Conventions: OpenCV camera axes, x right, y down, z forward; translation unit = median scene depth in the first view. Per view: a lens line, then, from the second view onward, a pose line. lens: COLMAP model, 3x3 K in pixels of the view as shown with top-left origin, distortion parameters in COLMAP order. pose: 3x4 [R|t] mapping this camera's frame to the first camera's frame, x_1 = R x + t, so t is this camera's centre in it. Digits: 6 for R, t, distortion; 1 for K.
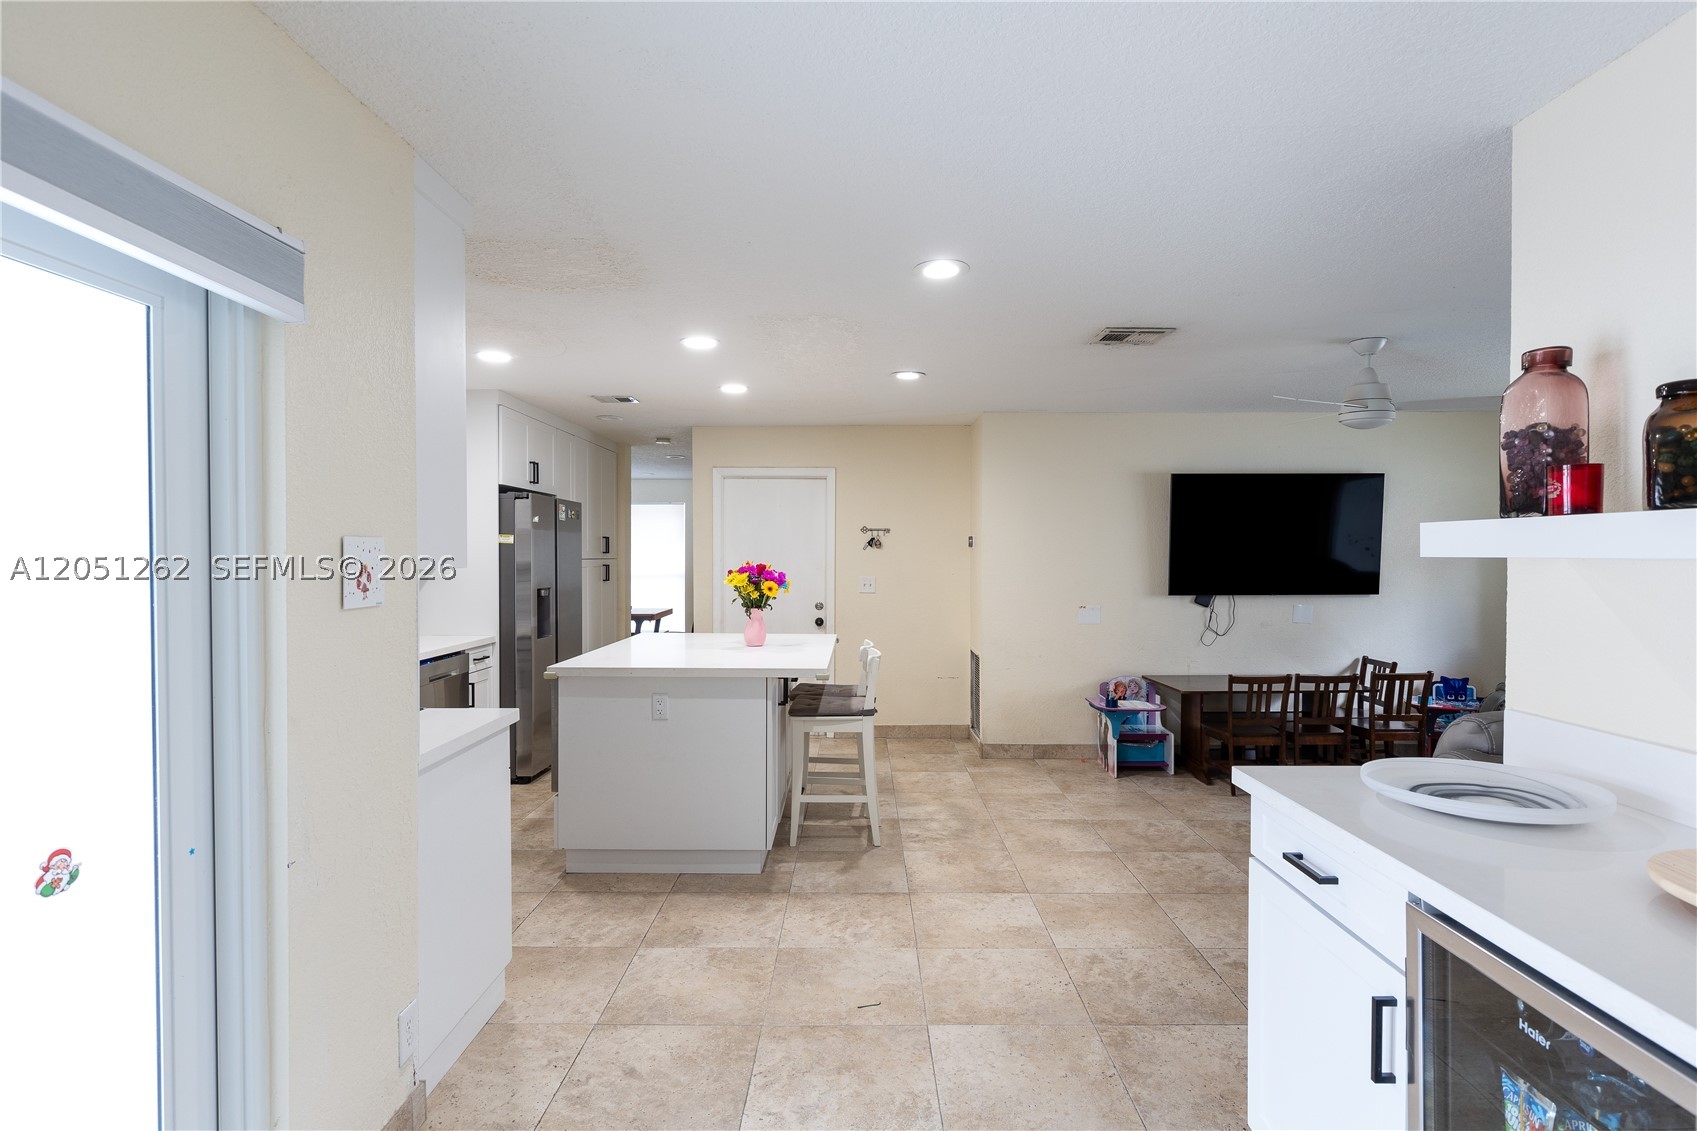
lens RADIAL K [[864.1, 0, 848.5], [0, 864.1, 565.5], [0, 0, 1]] dist [-0.003756, 0.000127]
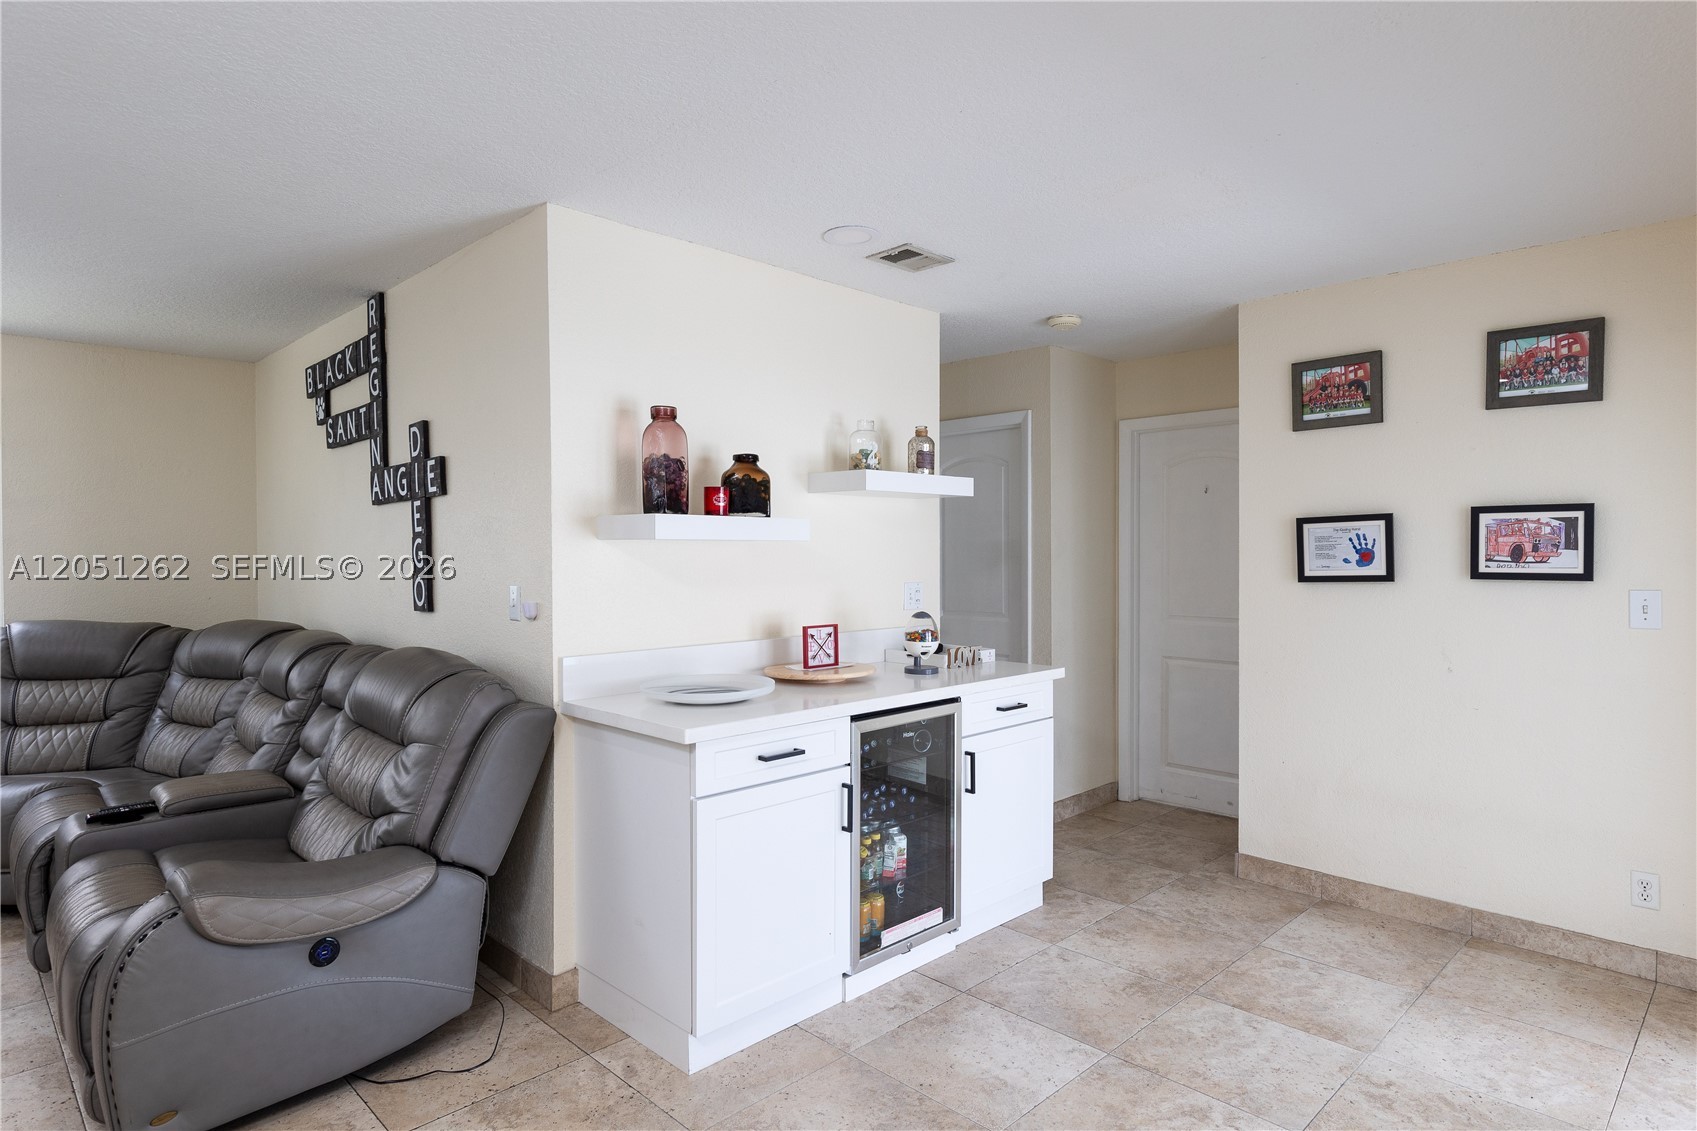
lens RADIAL K [[966.8, 0, 848.5], [0, 966.8, 565.5], [0, 0, 1]] dist [0.010147, 0.000997]
pose [[-0.722074, -0.007553, 0.691775, -0.230394], [0.011848, 0.999659, 0.023281, -0.000614], [-0.691715, 0.025007, -0.721738, 0.727995]]
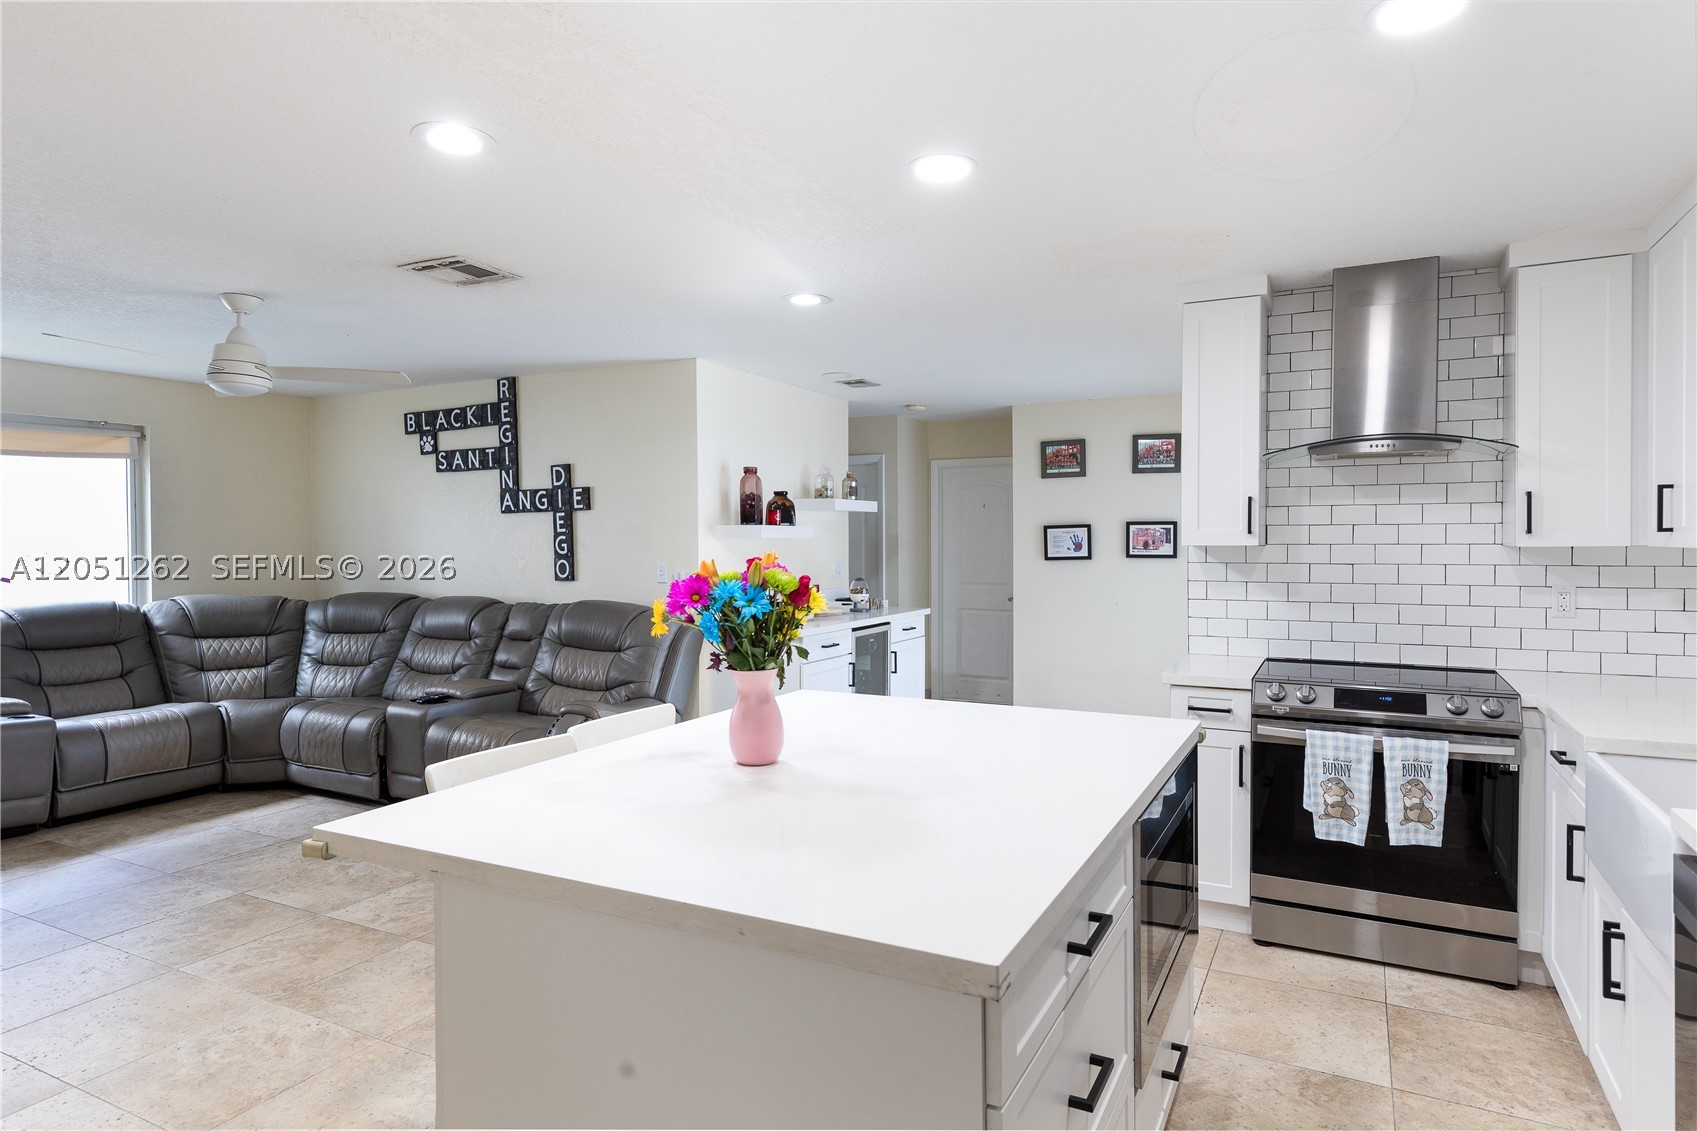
lens RADIAL K [[946.6, 0, 848.5], [0, 946.6, 565.5], [0, 0, 1]] dist [0.008064, 0.001368]
pose [[-0.891759, -0.010995, 0.452376, -0.334002], [0.007513, 0.999207, 0.039097, -0.015026], [-0.452447, 0.038264, -0.890970, 1.325984]]
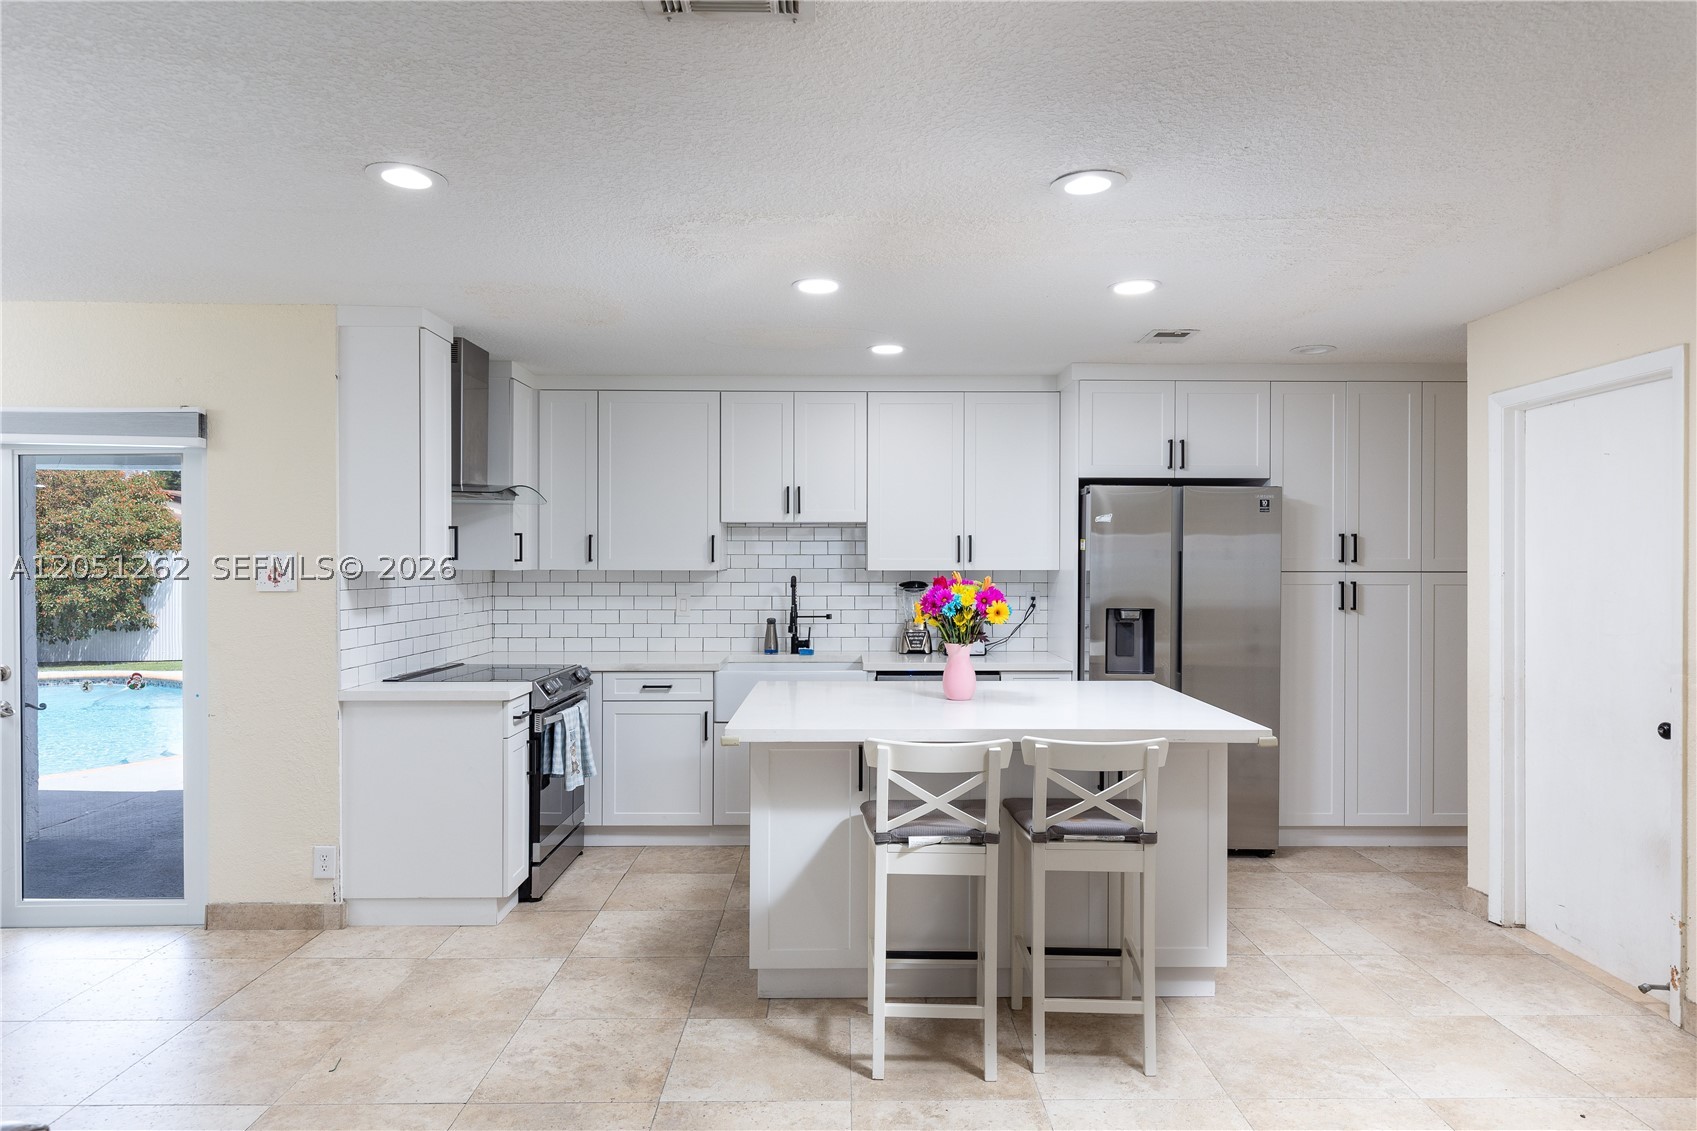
lens RADIAL K [[1037.3, 0, 848.5], [0, 1037.3, 565.5], [0, 0, 1]] dist [0.018343, -0.000076]
pose [[0.013391, 0.002258, -0.999908, 0.630628], [-0.015738, 0.999874, 0.002047, -0.010852], [0.999786, 0.015709, 0.013424, 0.854472]]
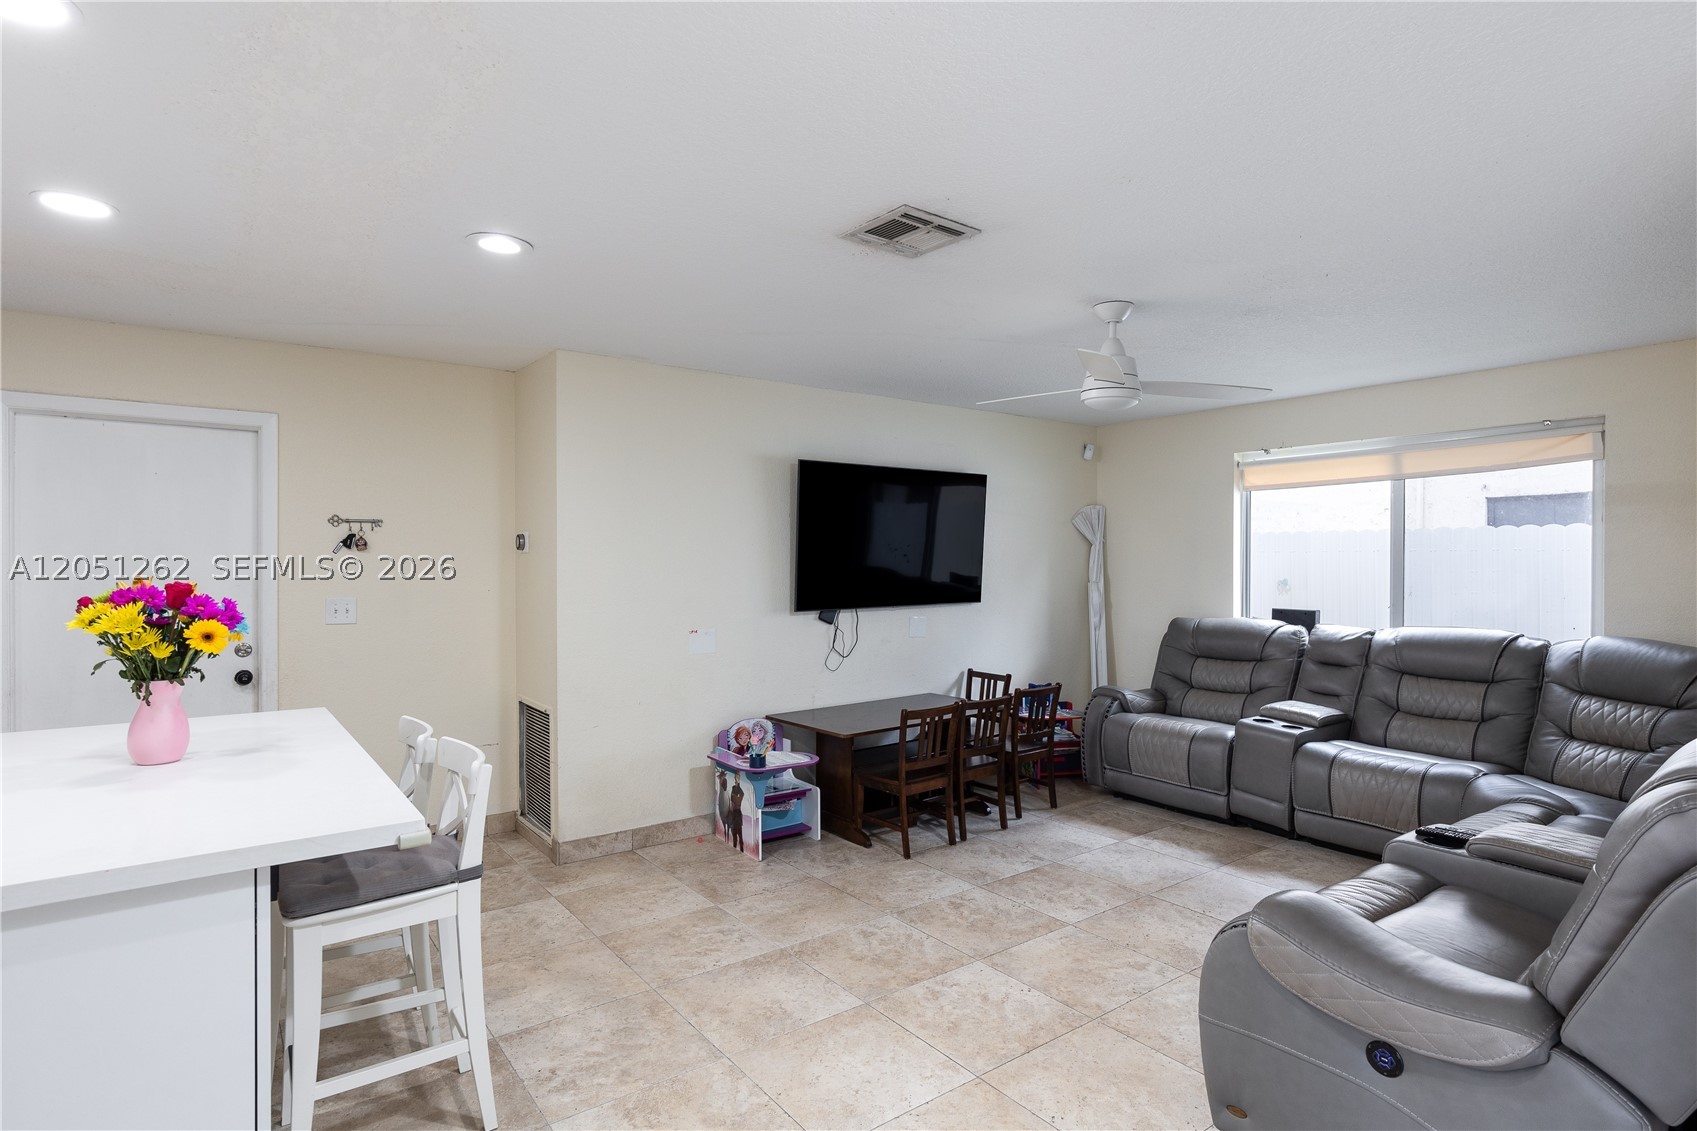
lens RADIAL K [[864.1, 0, 848.5], [0, 864.1, 565.5], [0, 0, 1]] dist [-0.003756, 0.000127]
pose [[0.786095, -0.004529, 0.618090, -0.101286], [0.008784, 0.999954, -0.003844, -0.005645], [-0.618044, 0.008451, 0.786098, 0.411300]]
